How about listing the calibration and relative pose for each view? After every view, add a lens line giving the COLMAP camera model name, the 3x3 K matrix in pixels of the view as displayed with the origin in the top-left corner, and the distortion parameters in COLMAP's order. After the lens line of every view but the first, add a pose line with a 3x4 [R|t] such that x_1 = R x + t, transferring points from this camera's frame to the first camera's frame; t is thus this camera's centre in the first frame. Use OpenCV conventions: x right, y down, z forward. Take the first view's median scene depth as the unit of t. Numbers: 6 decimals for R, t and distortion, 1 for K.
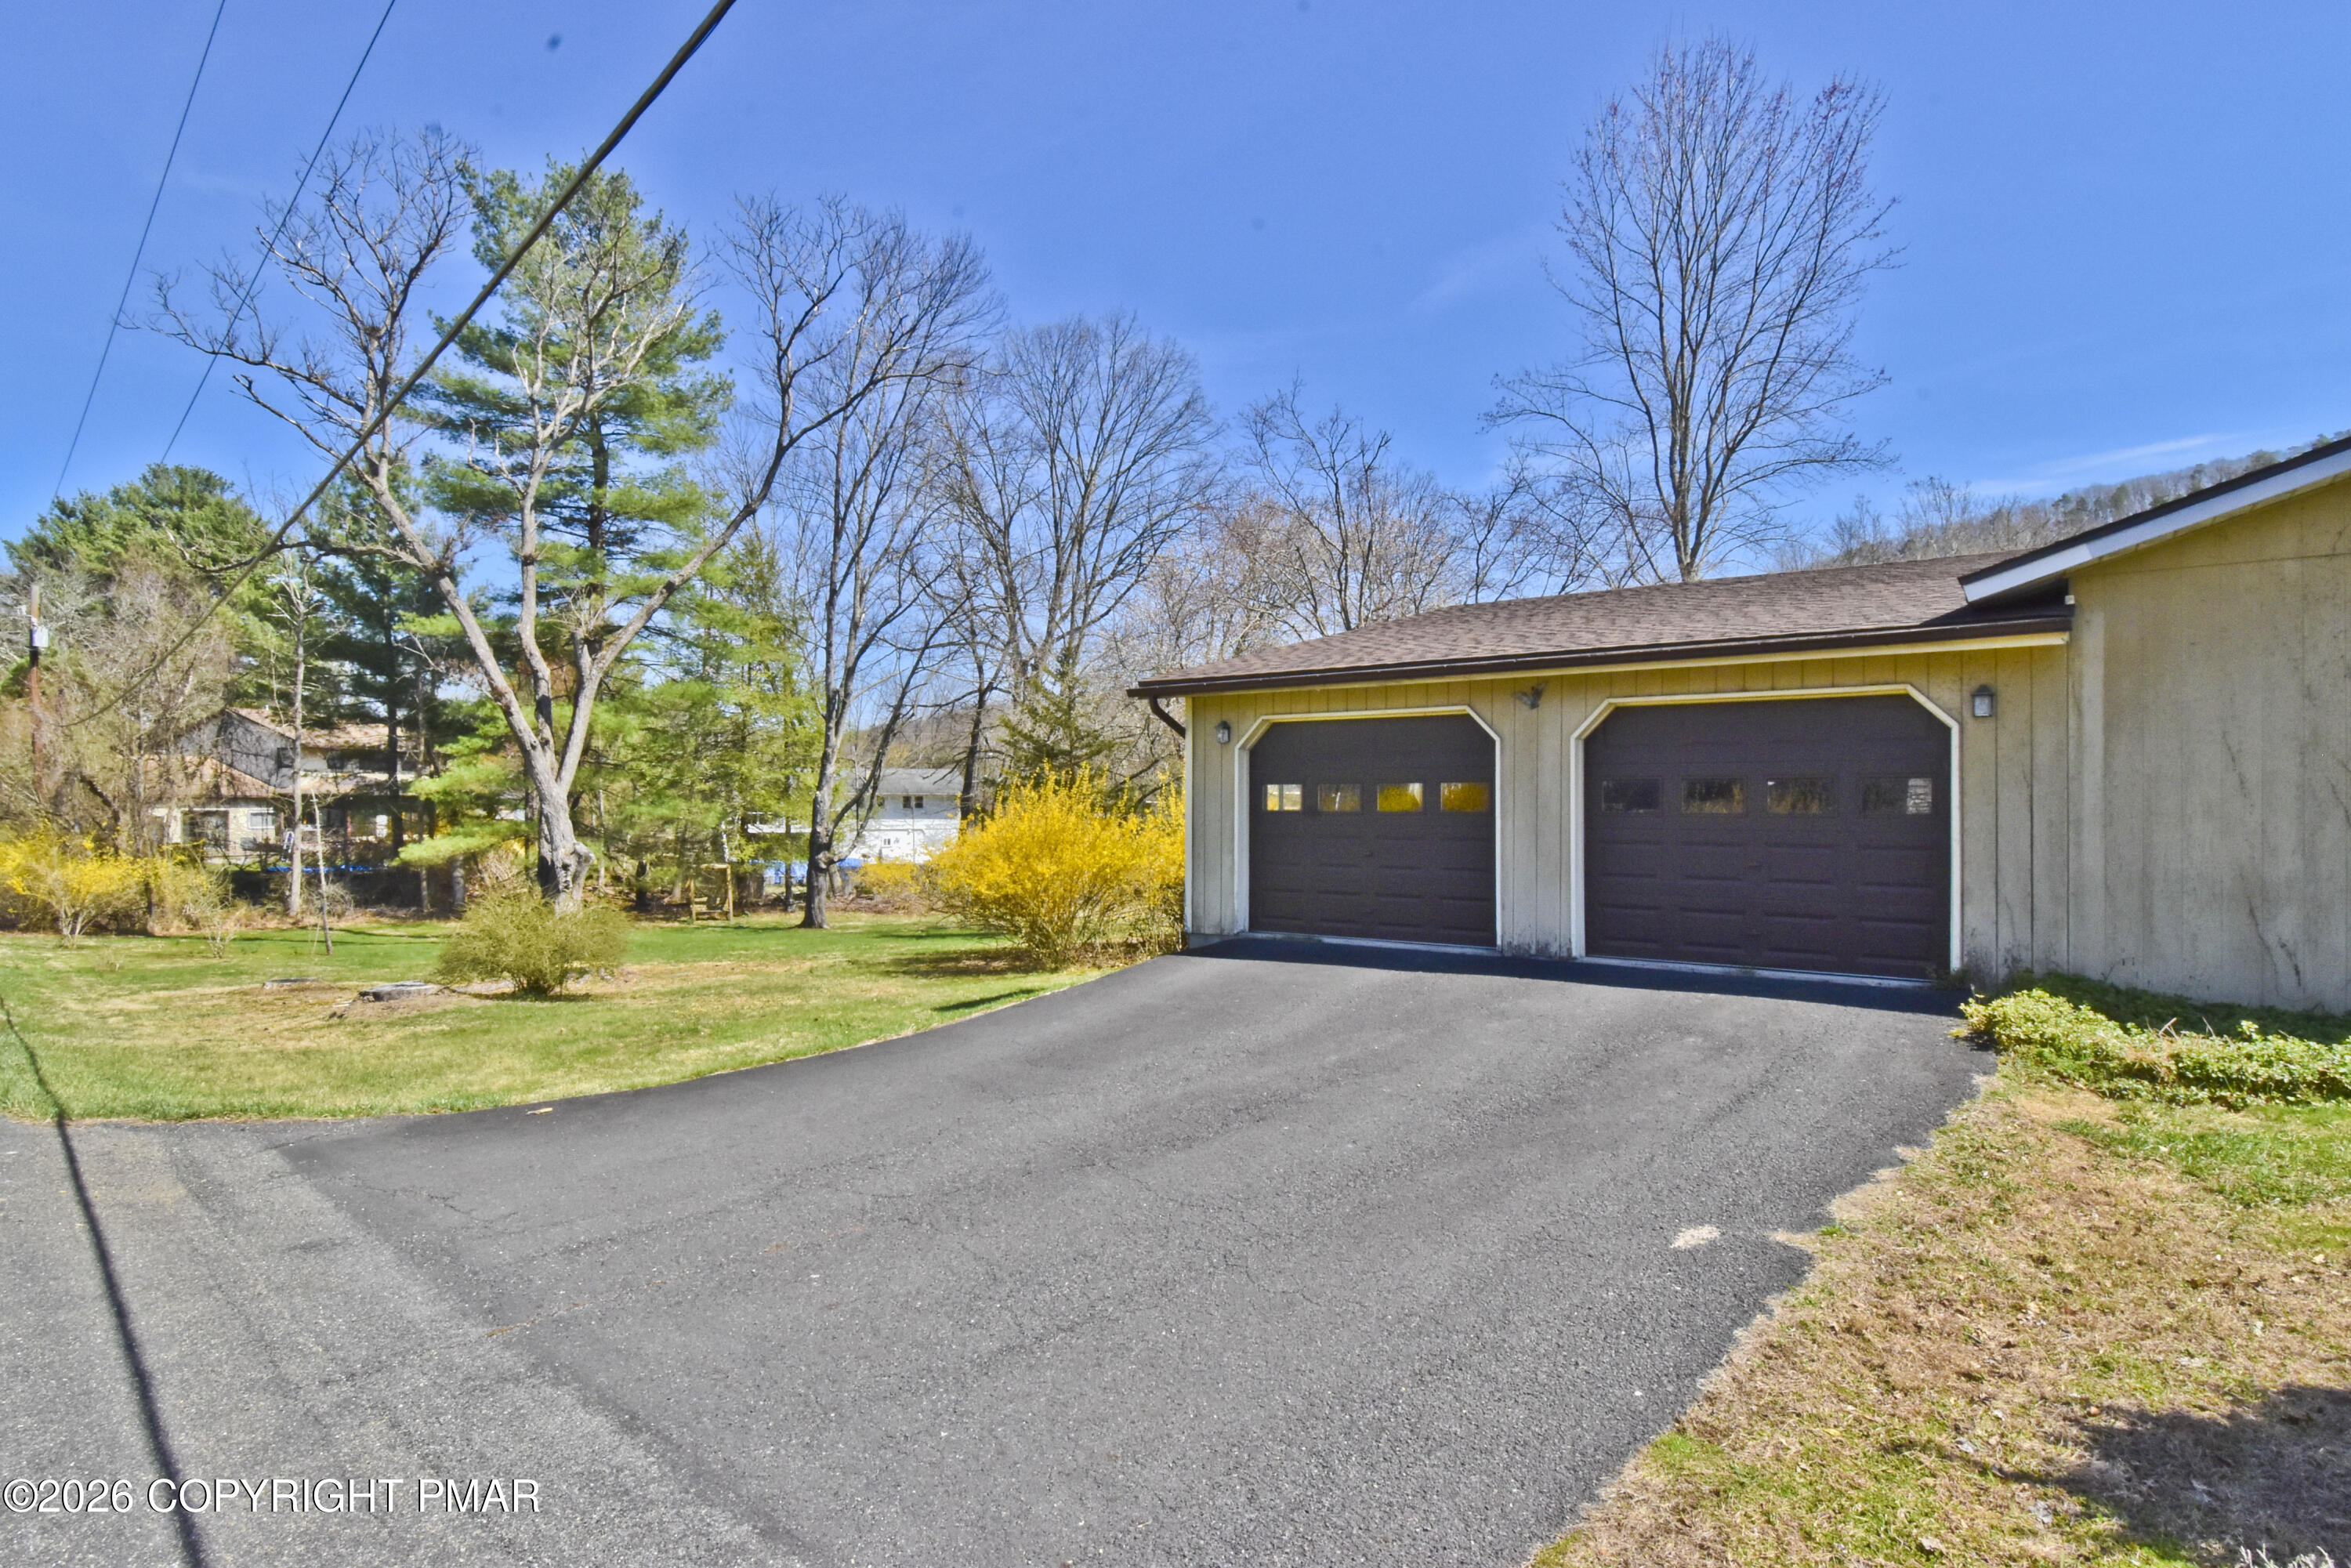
lens RADIAL K [[1274.8, 0, 1175.5], [0, 1274.8, 784.0], [0, 0, 1]] dist [0.000875, 0.000136]
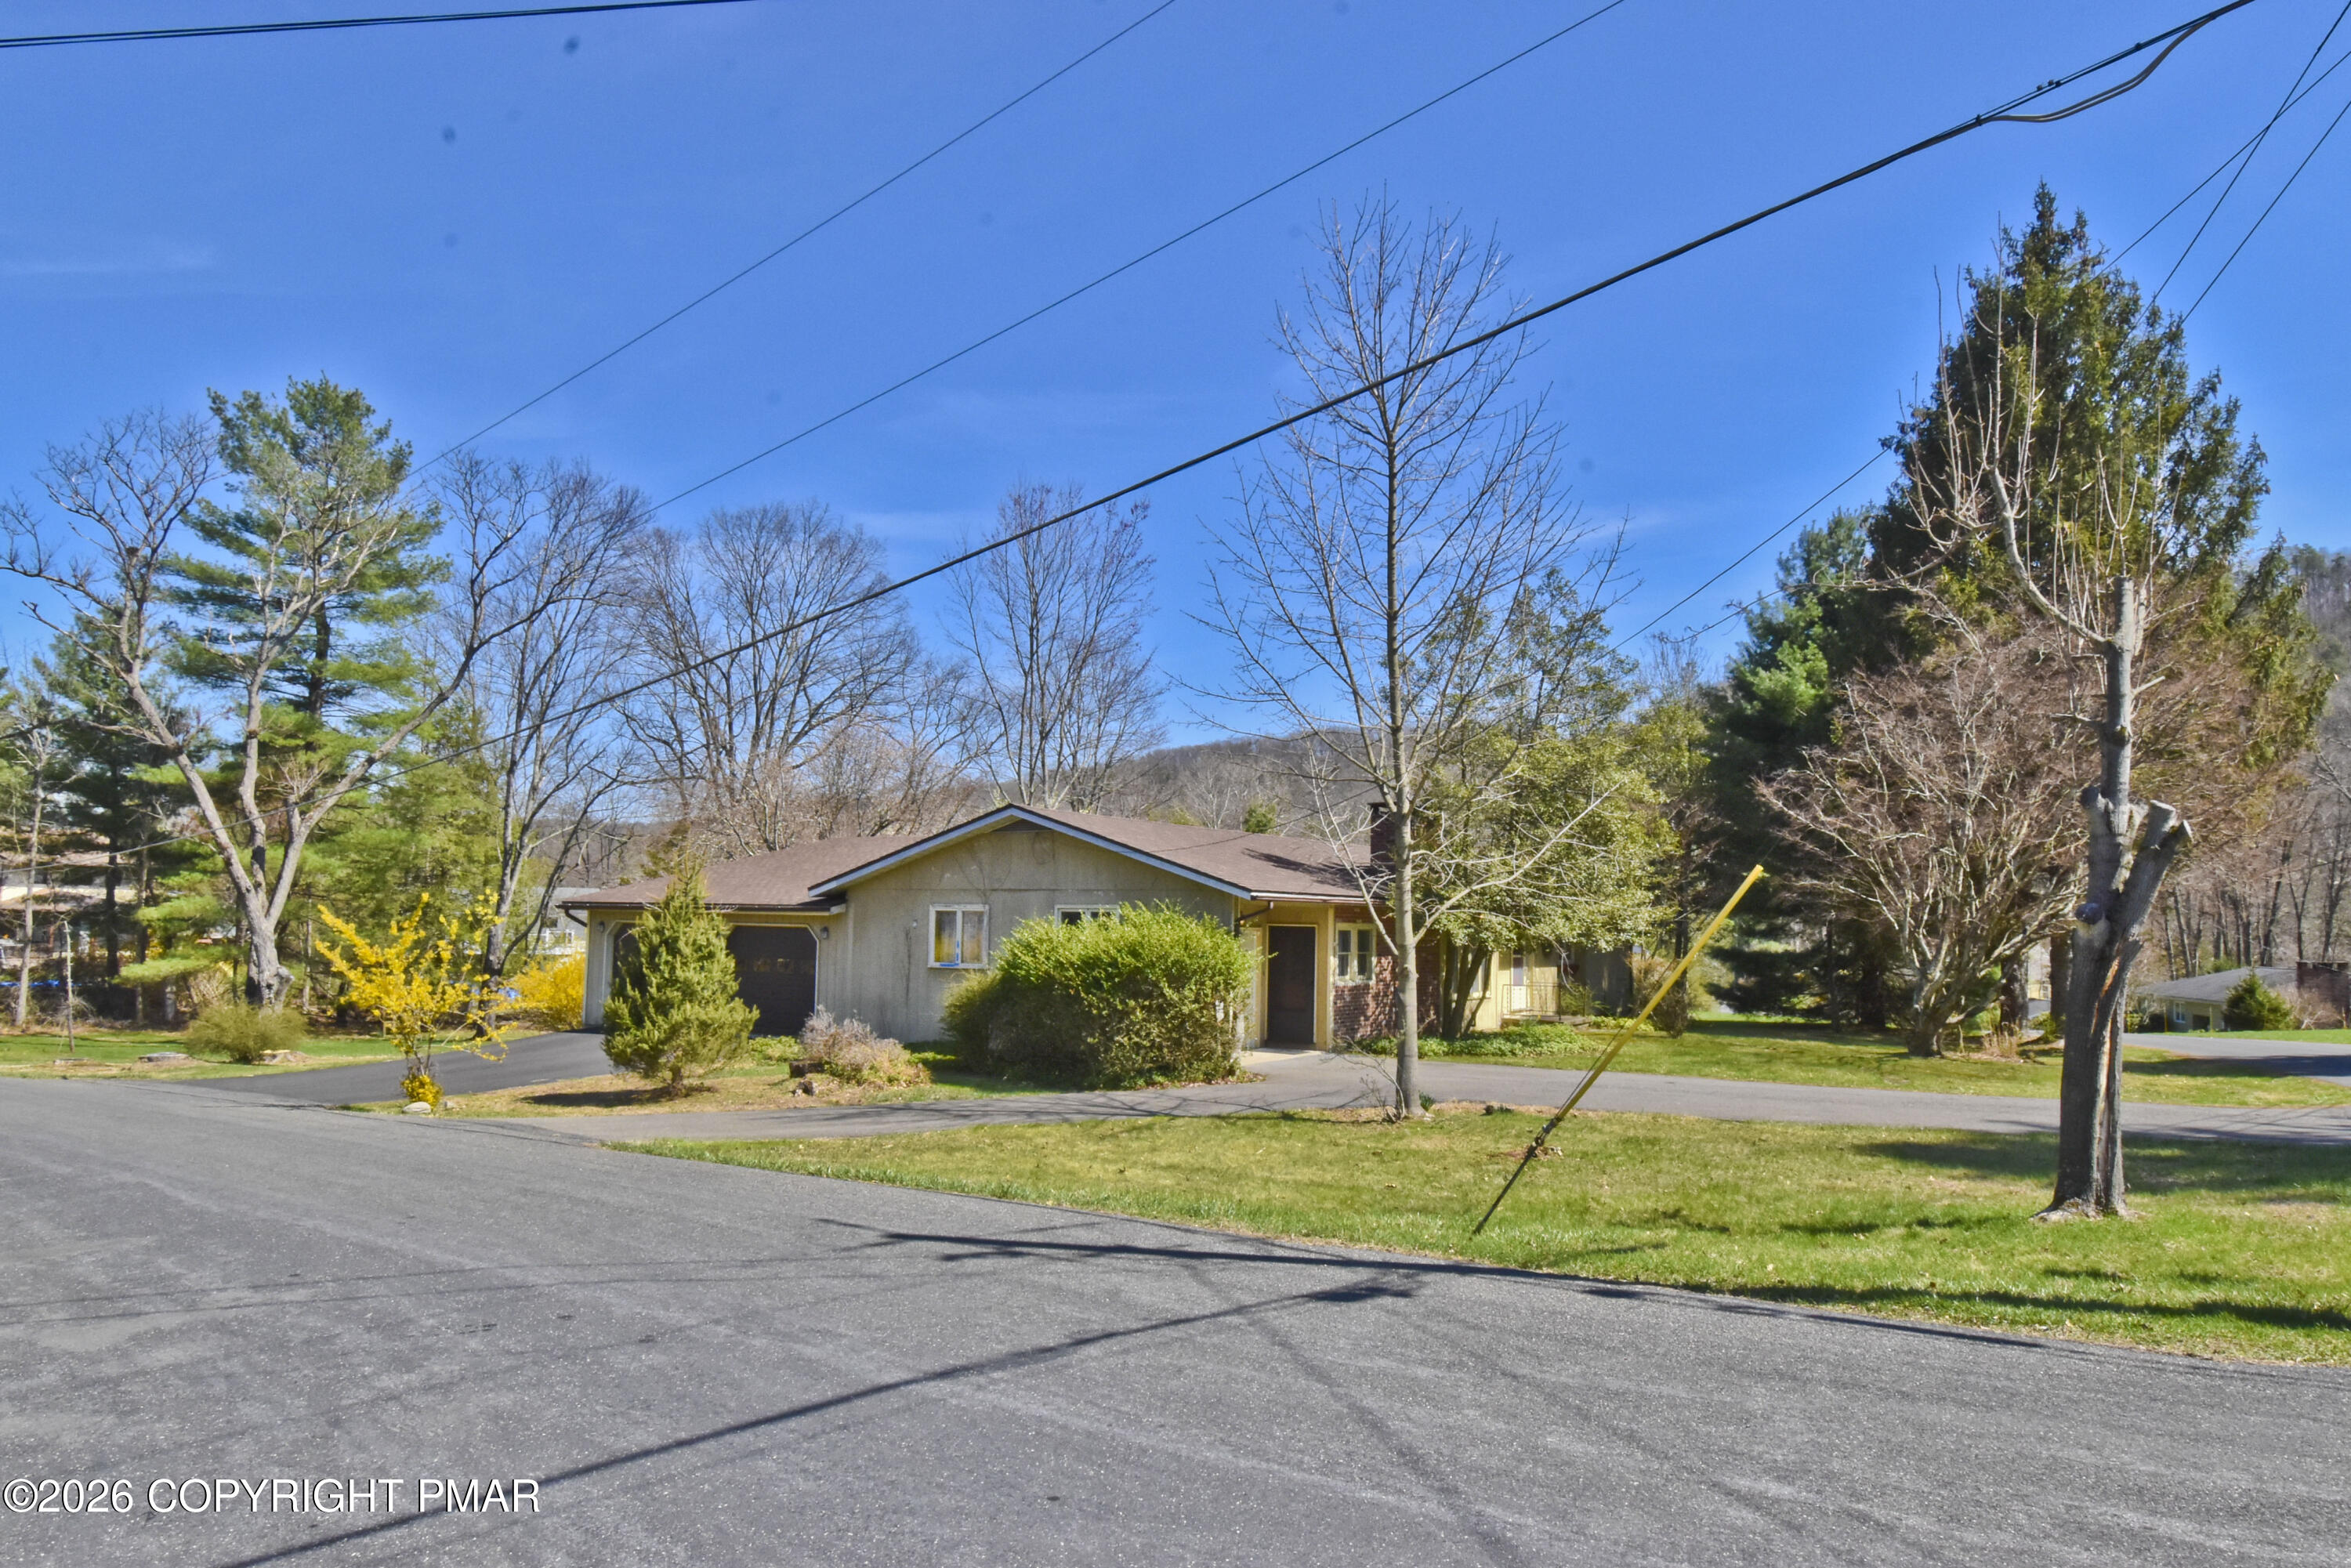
lens RADIAL K [[1471.0, 0, 1175.3], [0, 1471.0, 813.3], [0, 0, 1]] dist [-0.002614, -0.004366]
pose [[0.994758, 0.027097, 0.098606, 0.209623], [-0.021104, 0.997895, -0.061319, -0.028156], [-0.100060, 0.058917, 0.993236, -0.428646]]
